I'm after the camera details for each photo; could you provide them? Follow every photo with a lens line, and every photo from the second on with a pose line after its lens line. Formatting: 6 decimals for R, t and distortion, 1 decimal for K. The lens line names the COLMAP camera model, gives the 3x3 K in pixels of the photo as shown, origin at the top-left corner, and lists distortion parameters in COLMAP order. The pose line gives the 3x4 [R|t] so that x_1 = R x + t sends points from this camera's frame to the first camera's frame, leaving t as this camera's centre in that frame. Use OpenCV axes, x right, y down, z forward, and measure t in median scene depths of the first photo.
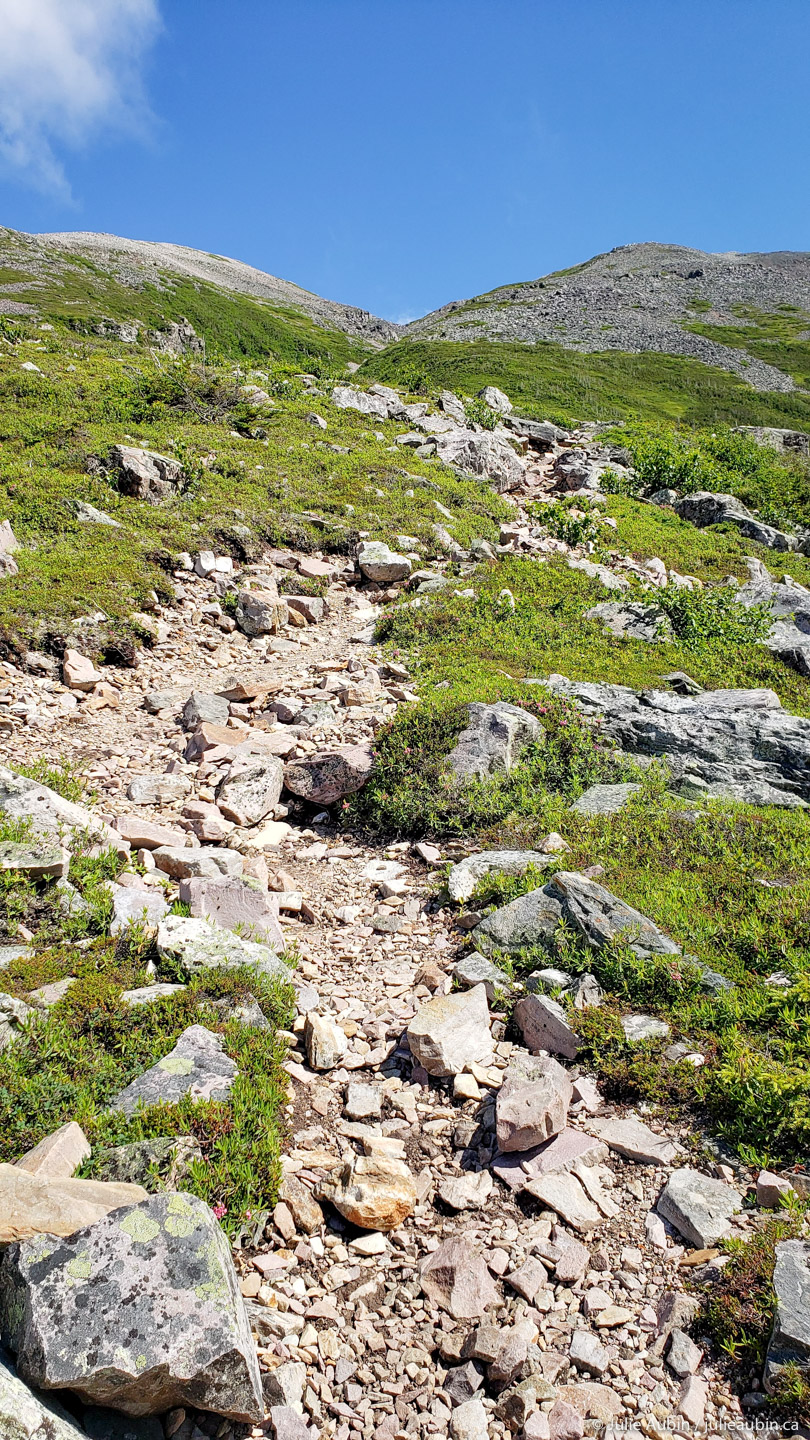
lens RADIAL K [[1060.4, 0, 405.0], [0, 1060.4, 720.0], [0, 0, 1]] dist [0.029576, -0.080984]
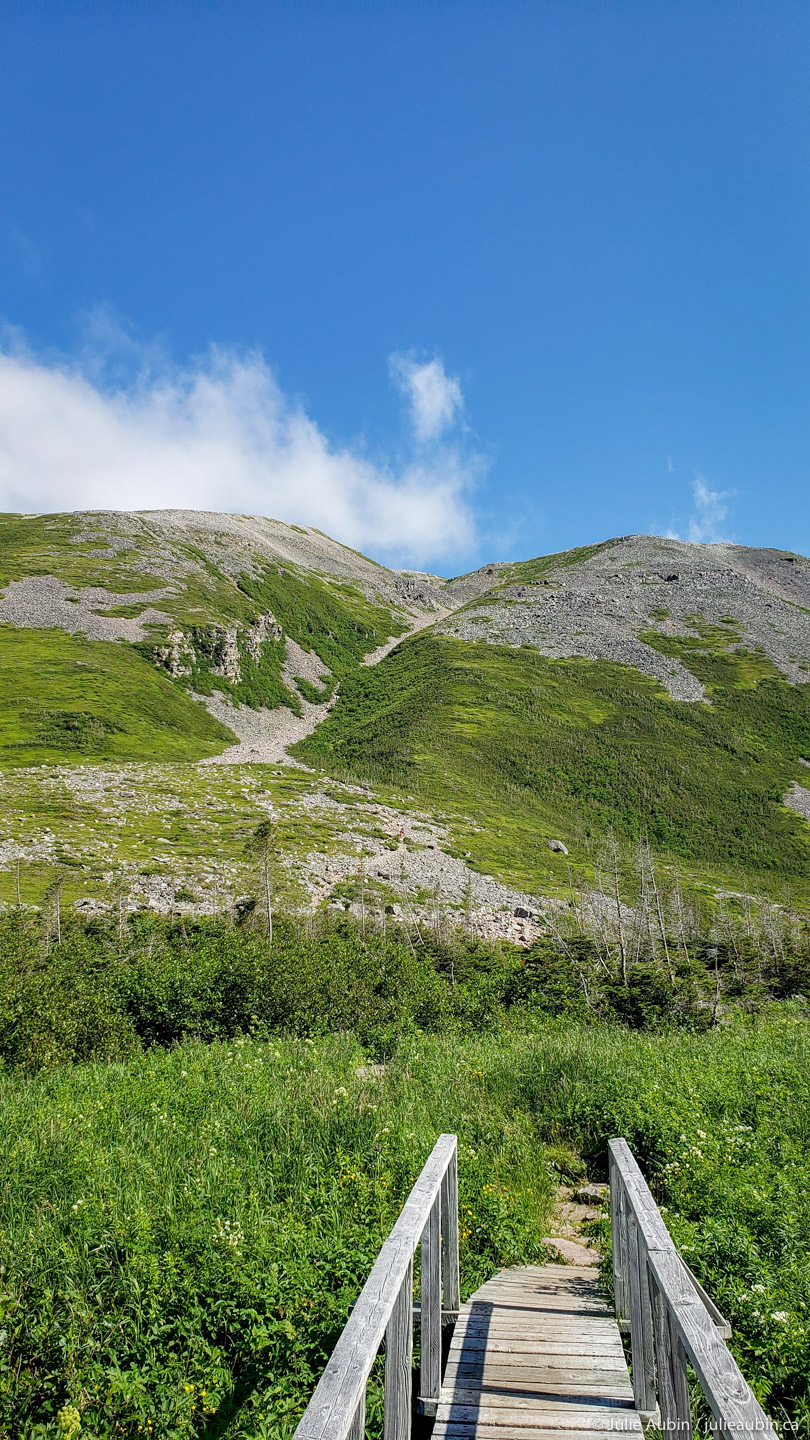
lens RADIAL K [[1220.1, 0, 405.0], [0, 1220.1, 720.0], [0, 0, 1]] dist [0.168232, -0.001521]
pose [[0.995429, 0.069818, -0.065172, 0.076918], [-0.079014, 0.985330, -0.151265, -0.009616], [0.053655, 0.155723, 0.986342, -0.504335]]
